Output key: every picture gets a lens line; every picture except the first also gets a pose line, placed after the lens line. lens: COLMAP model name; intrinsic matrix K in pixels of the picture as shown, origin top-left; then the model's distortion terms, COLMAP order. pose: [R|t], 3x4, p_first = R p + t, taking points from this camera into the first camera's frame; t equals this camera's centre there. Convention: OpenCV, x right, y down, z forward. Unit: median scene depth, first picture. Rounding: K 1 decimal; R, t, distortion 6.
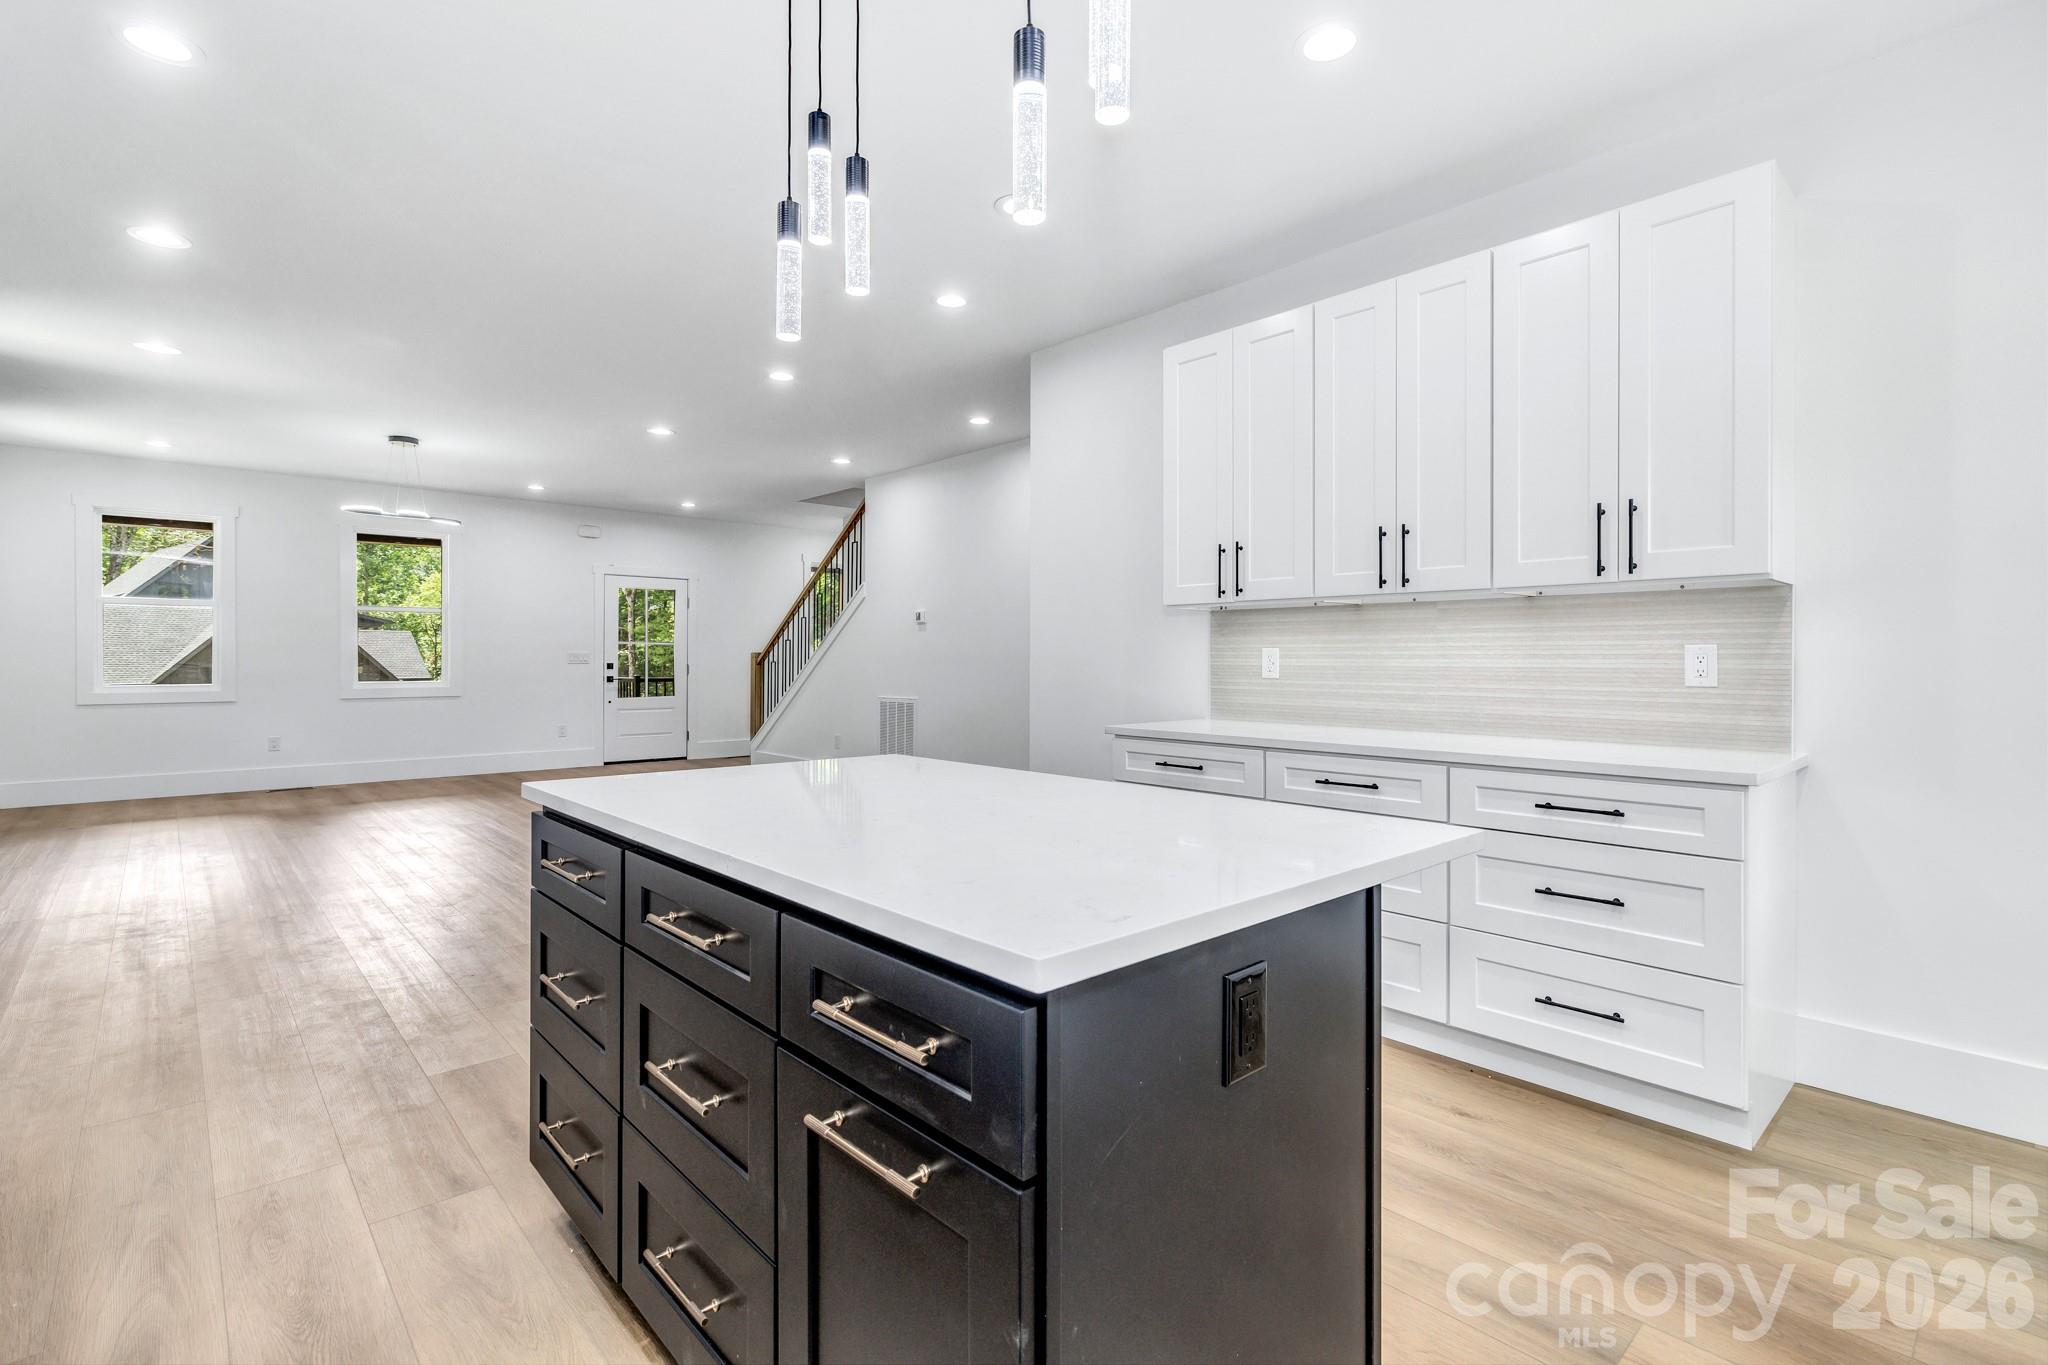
lens RADIAL K [[938.1, 0, 1030.1], [0, 938.1, 662.2], [0, 0, 1]] dist [-0.003102, -0.000317]
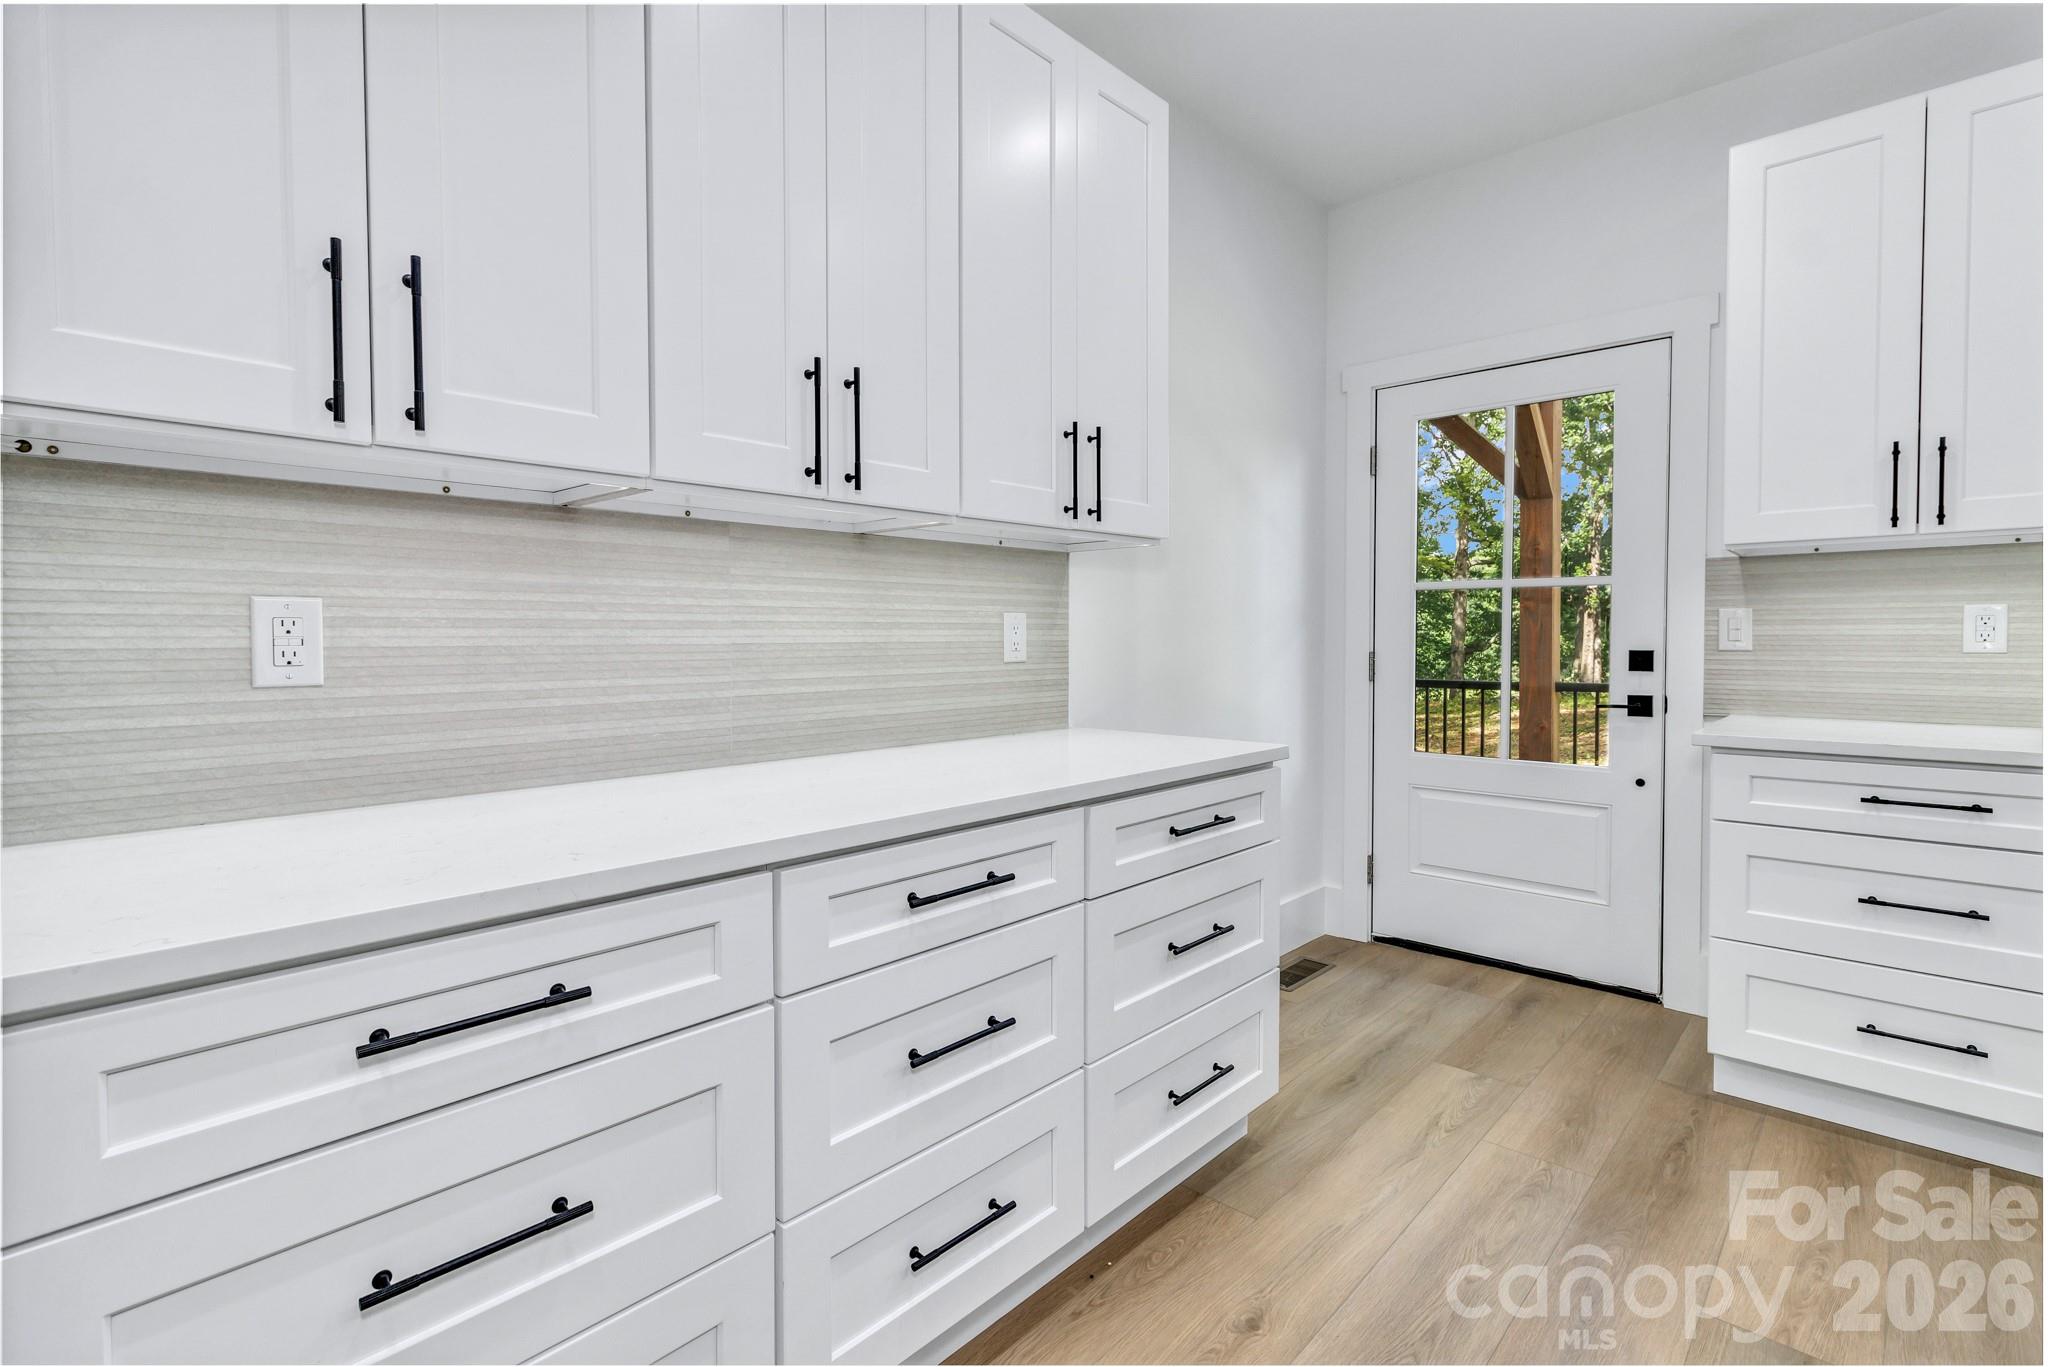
lens RADIAL K [[961.0, 0, 1026.6], [0, 961.0, 659.2], [0, 0, 1]] dist [0.003165, 0.000376]
pose [[-0.079829, -0.027550, 0.996428, -0.140416], [0.005229, 0.999593, 0.028056, -0.001021], [-0.996795, 0.007450, -0.079652, 0.936248]]
